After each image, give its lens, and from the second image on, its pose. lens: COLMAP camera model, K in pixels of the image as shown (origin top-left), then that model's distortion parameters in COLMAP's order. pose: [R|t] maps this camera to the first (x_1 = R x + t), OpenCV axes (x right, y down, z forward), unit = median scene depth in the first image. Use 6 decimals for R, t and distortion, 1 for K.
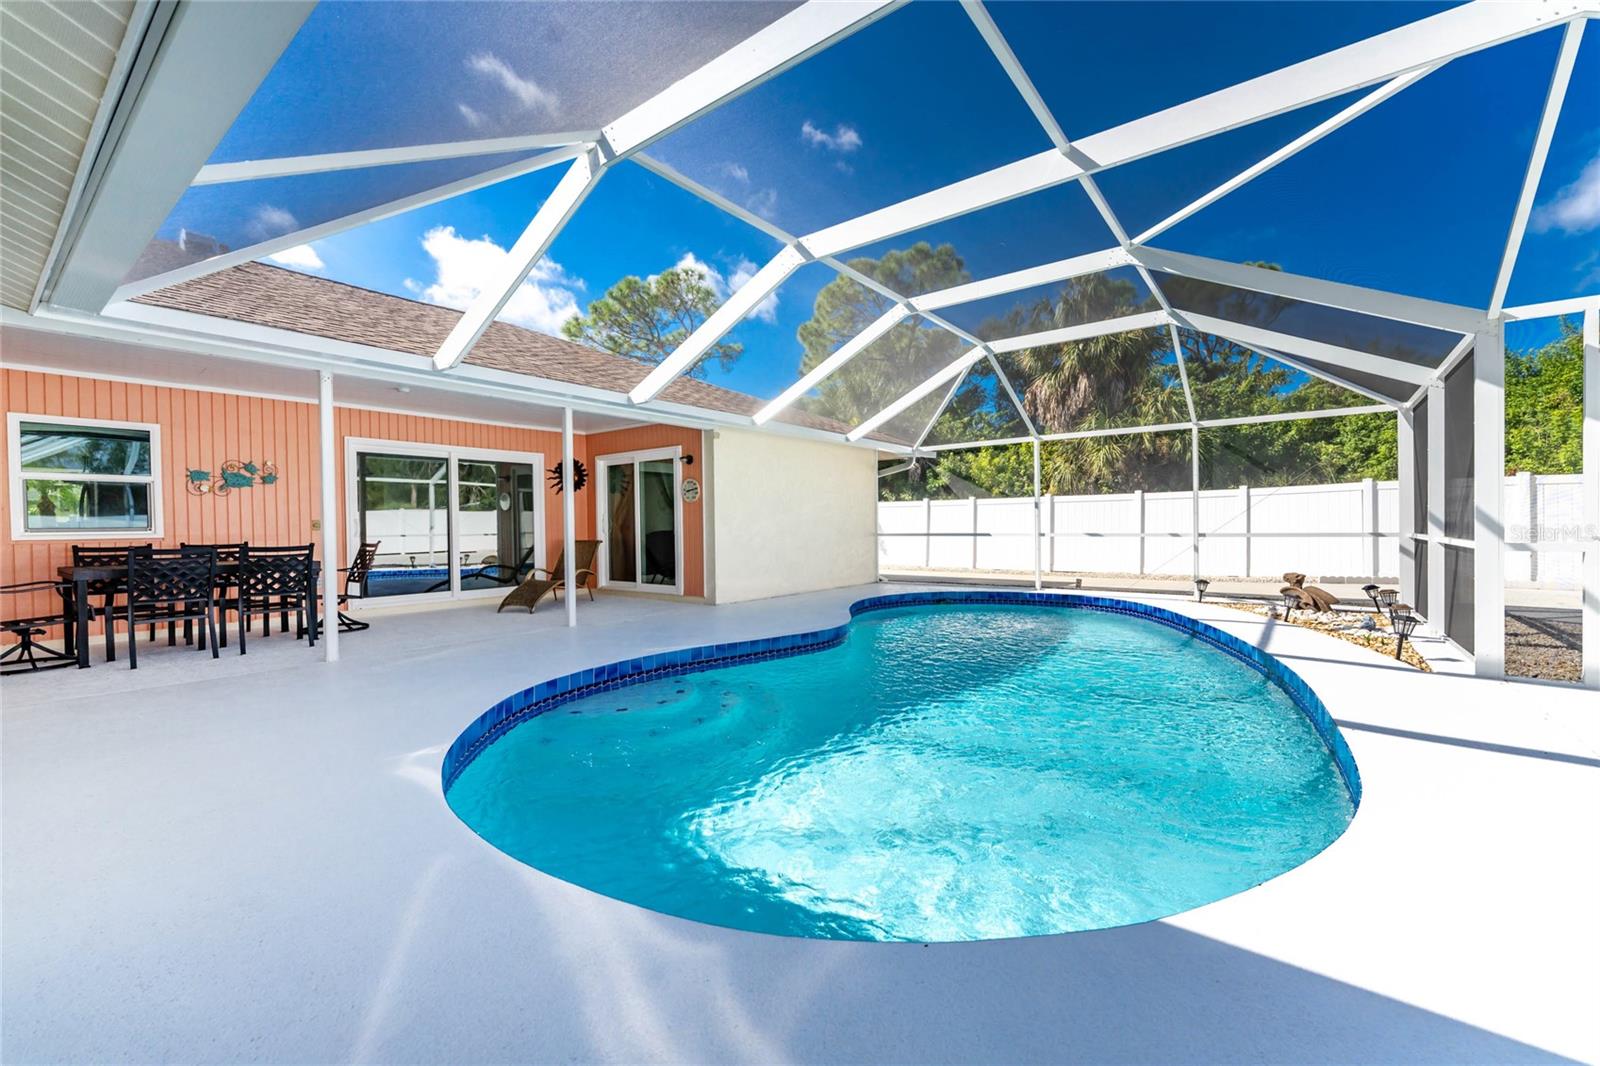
lens RADIAL K [[654.3, 0, 813.7], [0, 654.3, 547.0], [0, 0, 1]] dist [-0.007407, -0.000179]
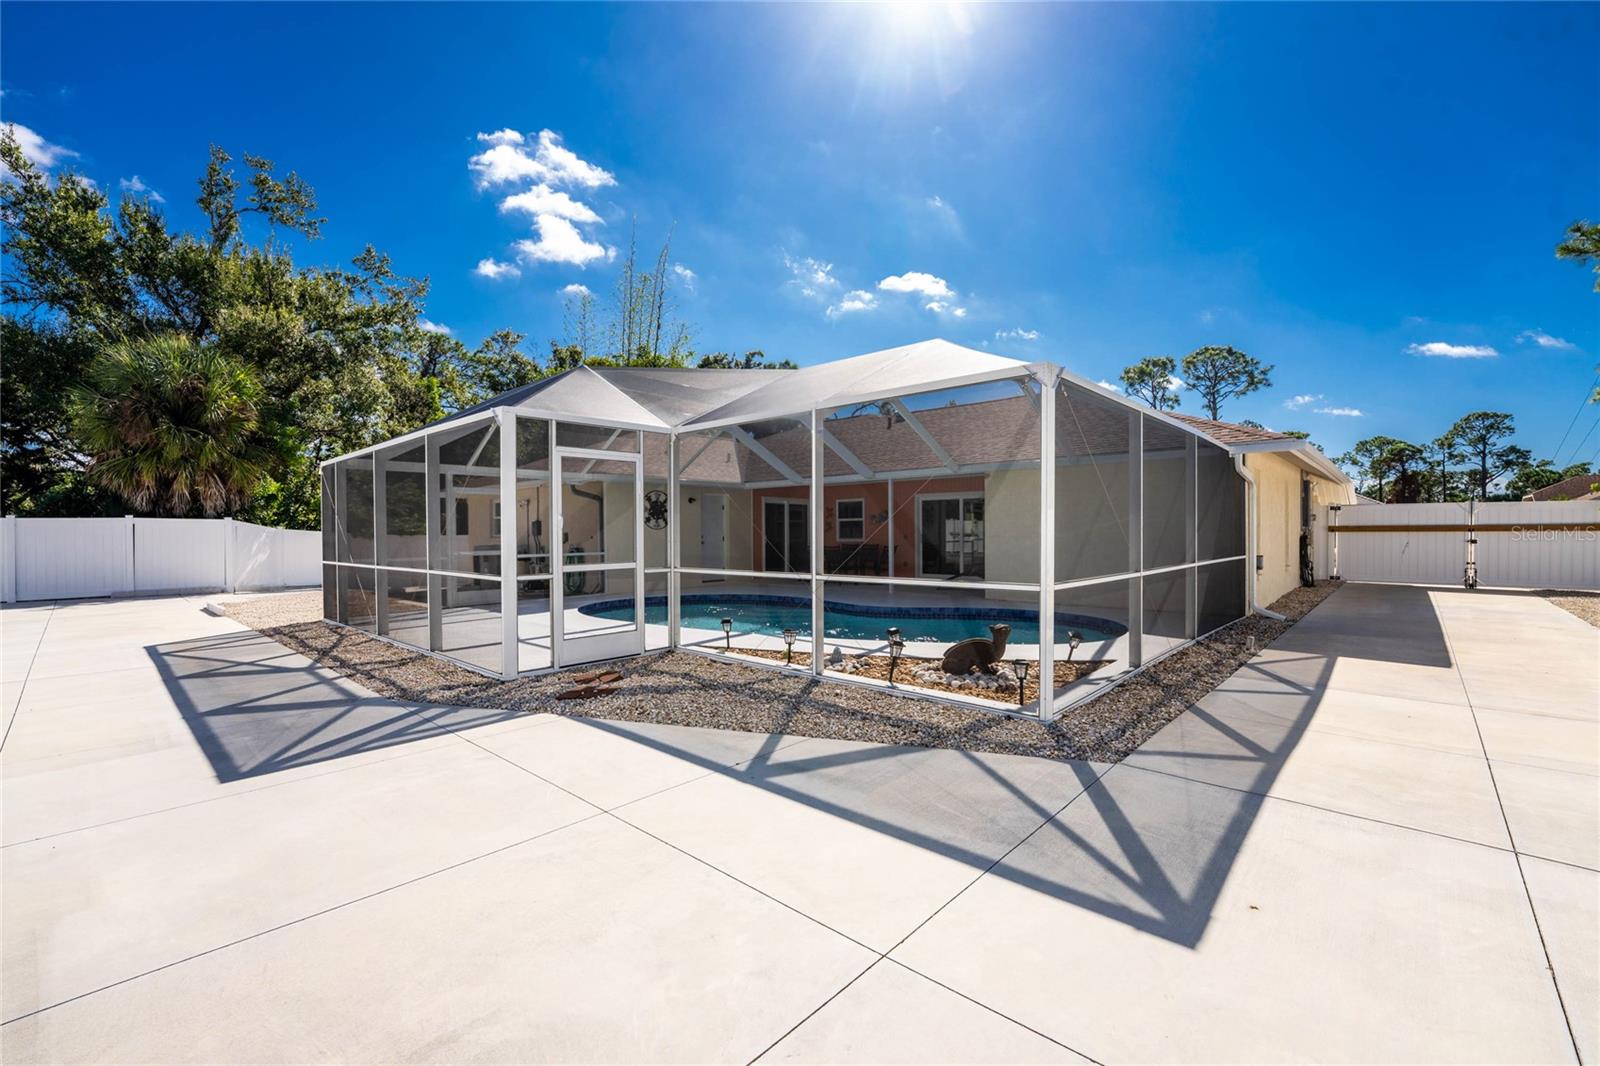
lens RADIAL K [[654.3, 0, 803.6], [0, 654.3, 531.3], [0, 0, 1]] dist [-0.007407, -0.000179]
pose [[-0.088230, 0.012665, -0.996020, 1.320003], [-0.027334, 0.999512, 0.015131, -0.066280], [0.995725, 0.028560, -0.087841, 0.744548]]
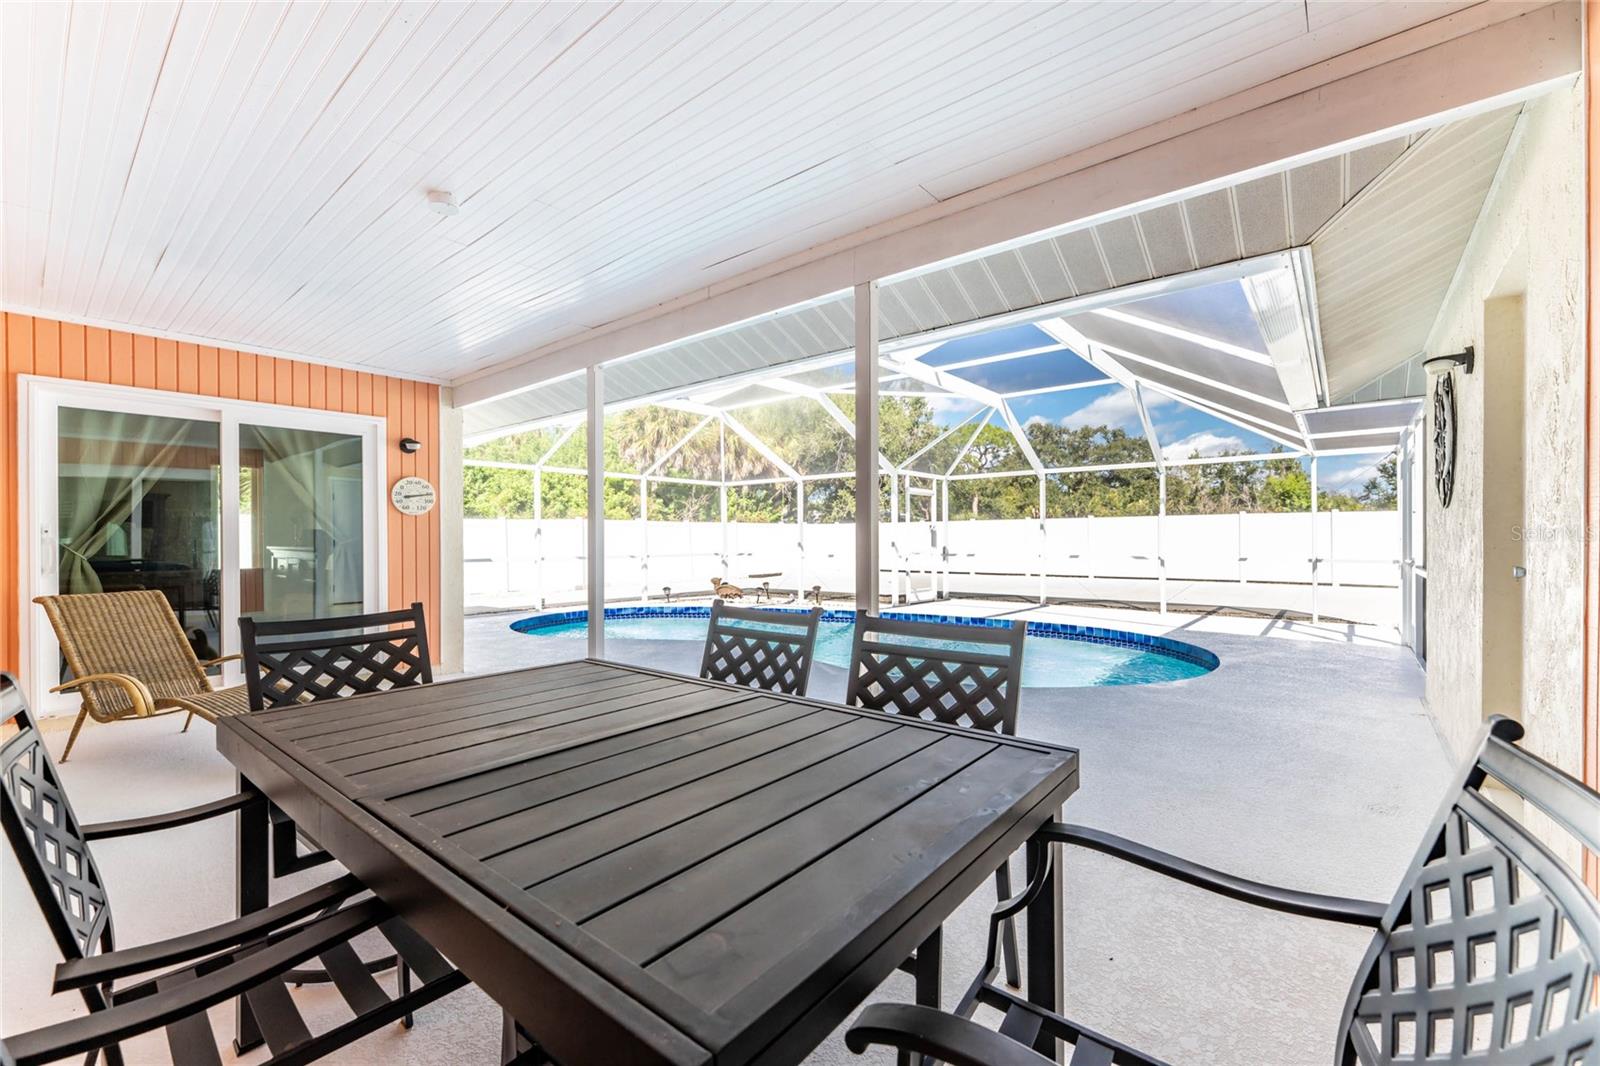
lens RADIAL K [[654.3, 0, 801.3], [0, 654.3, 539.3], [0, 0, 1]] dist [-0.007407, -0.000179]
pose [[0.046135, 0.011959, 0.998864, -0.805967], [0.037371, 0.999208, -0.013689, -0.025101], [-0.998236, 0.037960, 0.045652, 0.630829]]
